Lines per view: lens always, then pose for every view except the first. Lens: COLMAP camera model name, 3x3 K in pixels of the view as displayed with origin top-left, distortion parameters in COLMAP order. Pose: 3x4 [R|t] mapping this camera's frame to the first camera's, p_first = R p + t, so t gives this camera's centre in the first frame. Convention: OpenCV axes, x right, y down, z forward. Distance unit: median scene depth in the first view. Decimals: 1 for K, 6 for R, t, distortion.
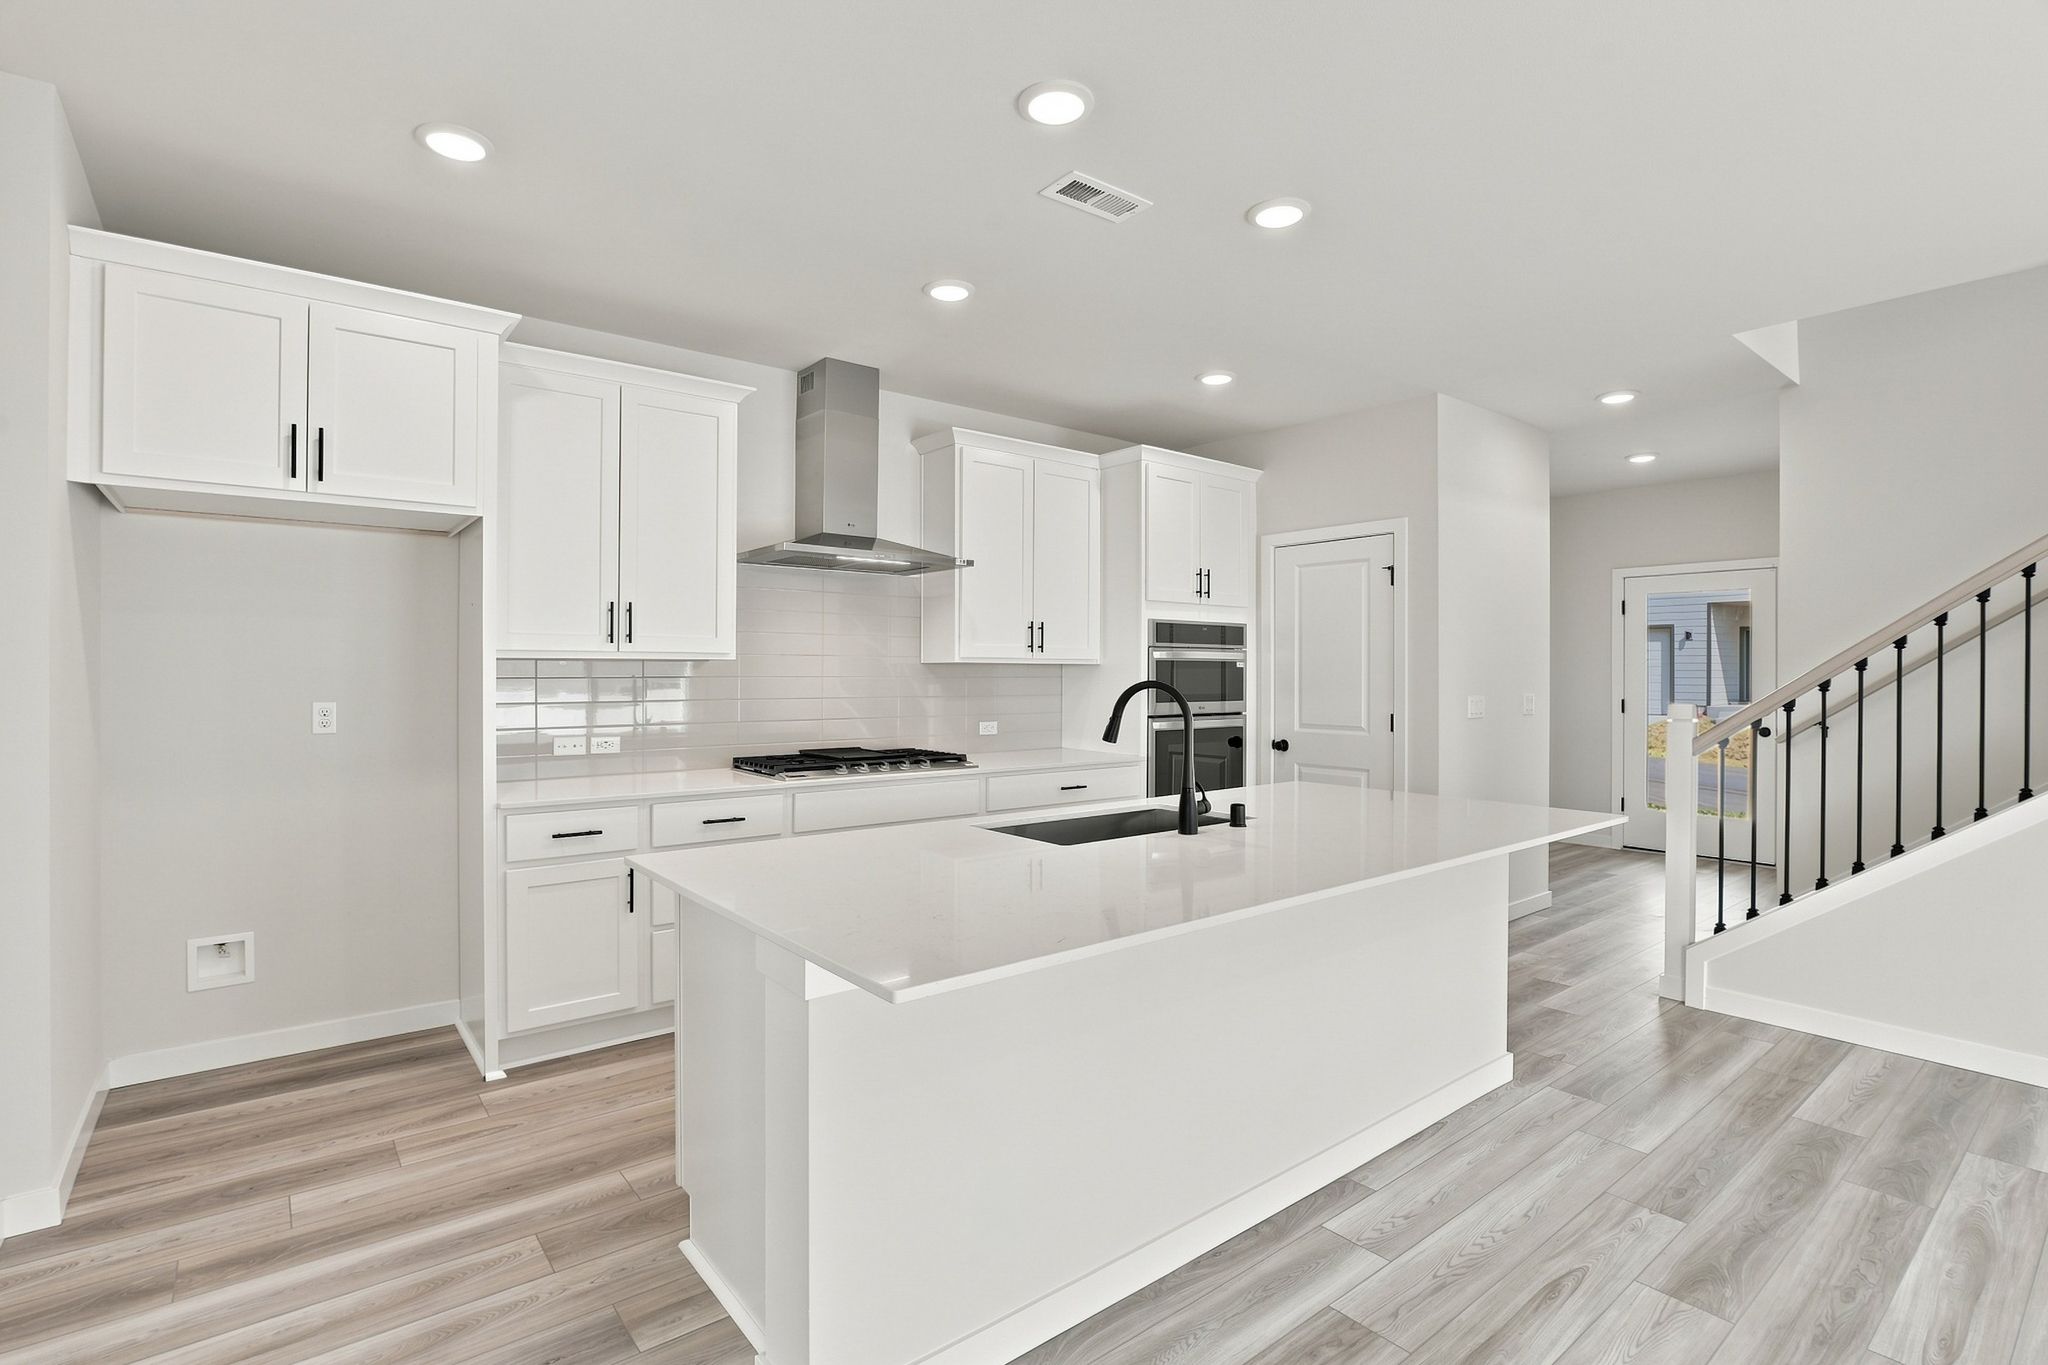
lens RADIAL K [[934.7, 0, 1006.9], [0, 934.7, 678.7], [0, 0, 1]] dist [-0.021026, 0.004373]
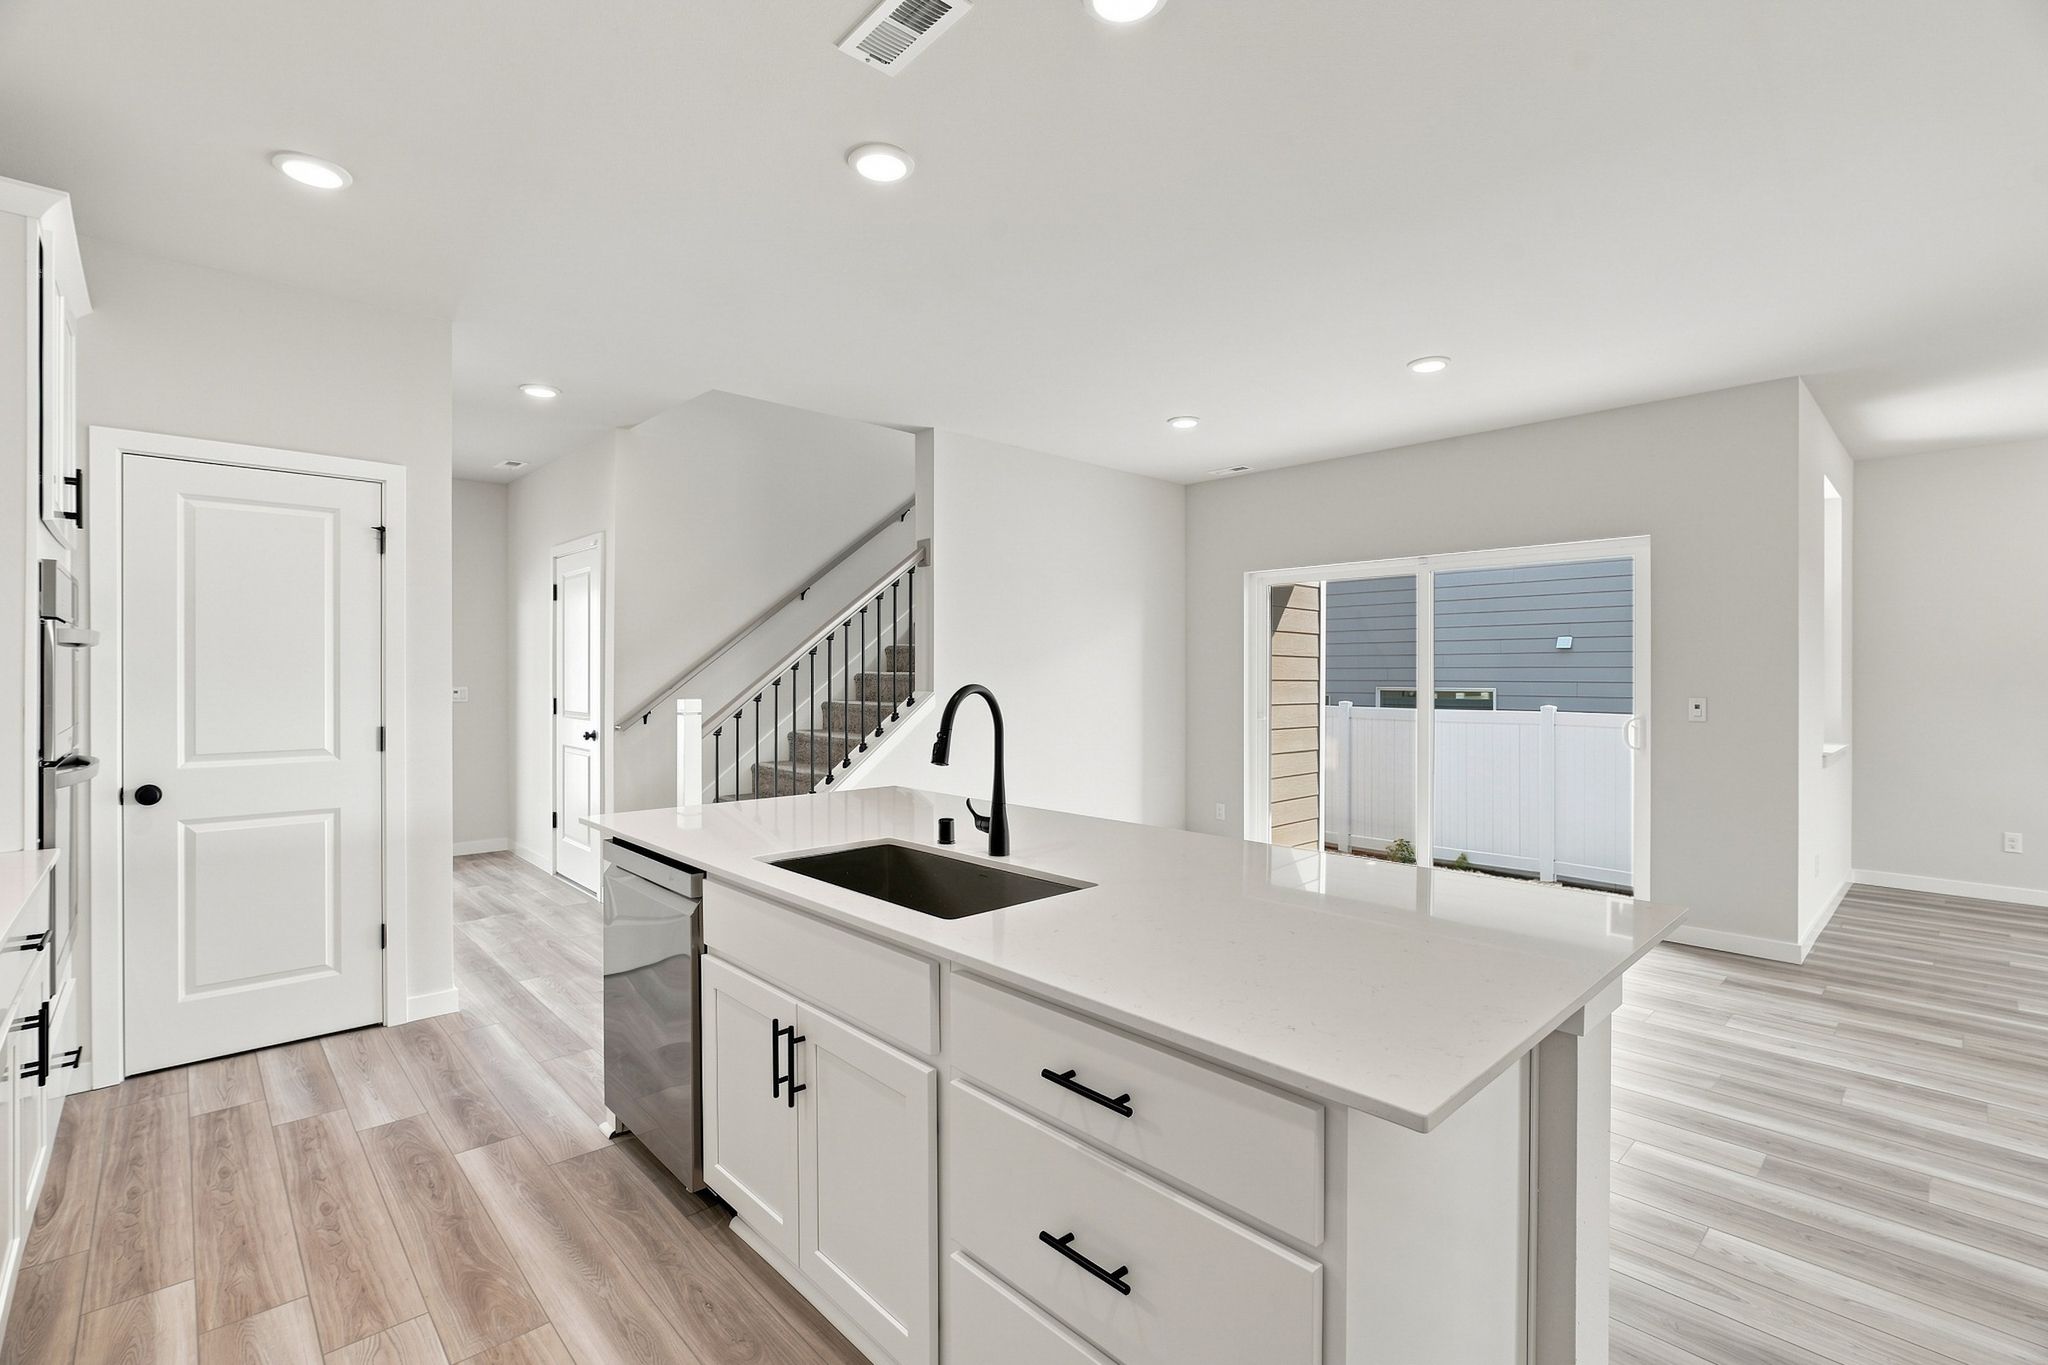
lens RADIAL K [[939.4, 0, 1024.0], [0, 939.4, 682.5], [0, 0, 1]] dist [-0.002319, 0.000687]
pose [[-0.086911, -0.011600, 0.996149, -0.408281], [0.002163, 0.999928, 0.011832, -0.005864], [-0.996214, 0.003183, -0.086880, 0.607173]]
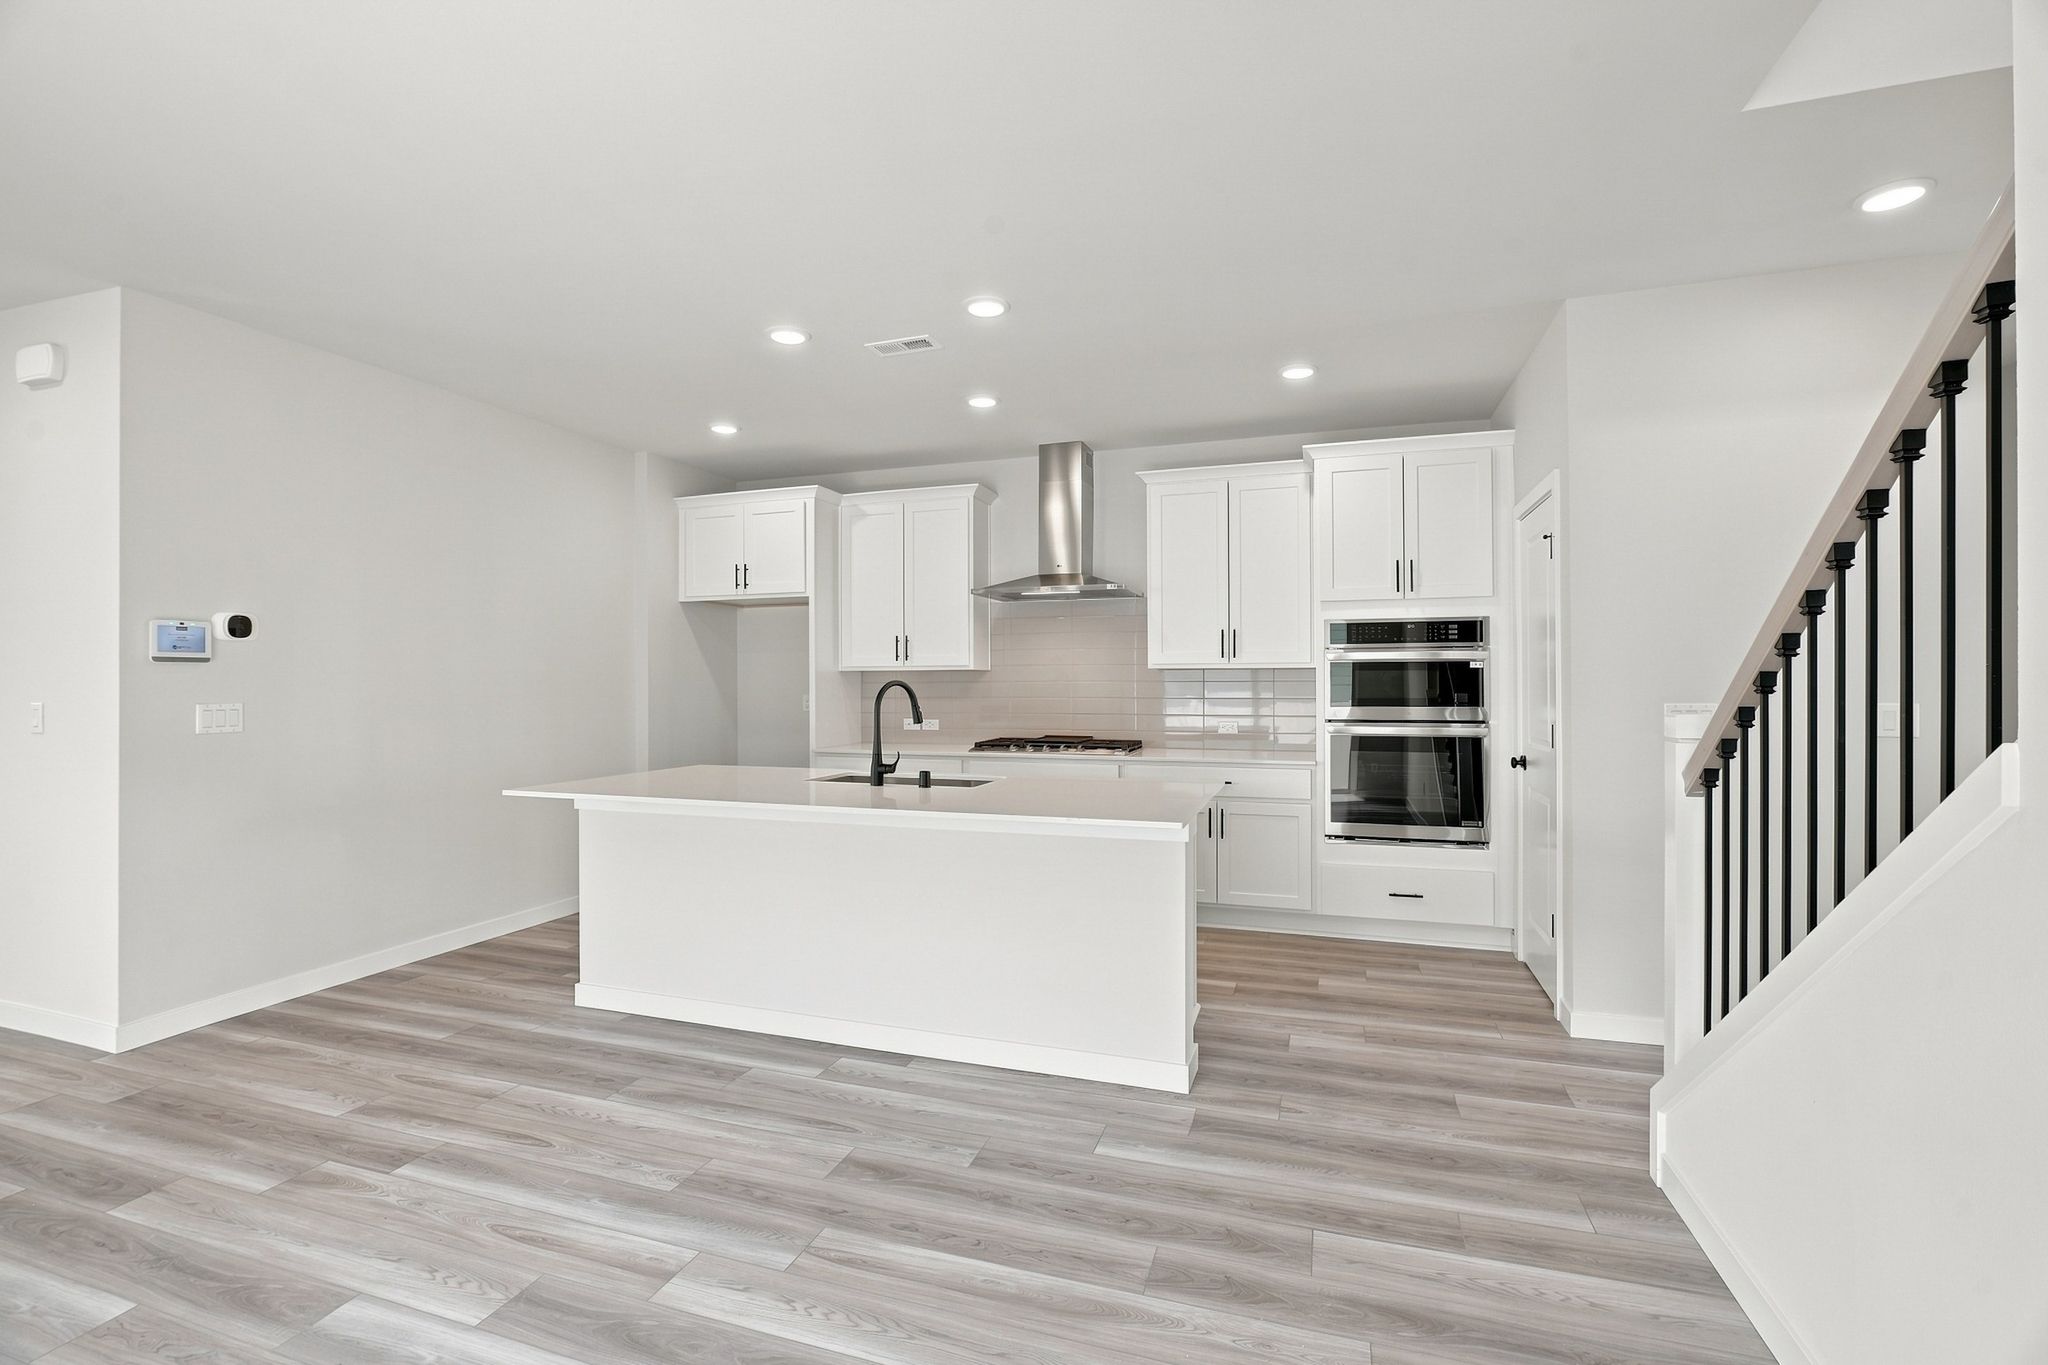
lens RADIAL K [[901.5, 0, 991.6], [0, 901.5, 689.8], [0, 0, 1]] dist [-0.014164, 0.000807]
pose [[0.548449, 0.001693, -0.836182, 0.843730], [-0.001154, 0.999999, 0.001268, 0.008951], [0.836183, 0.000270, 0.548450, 0.220988]]
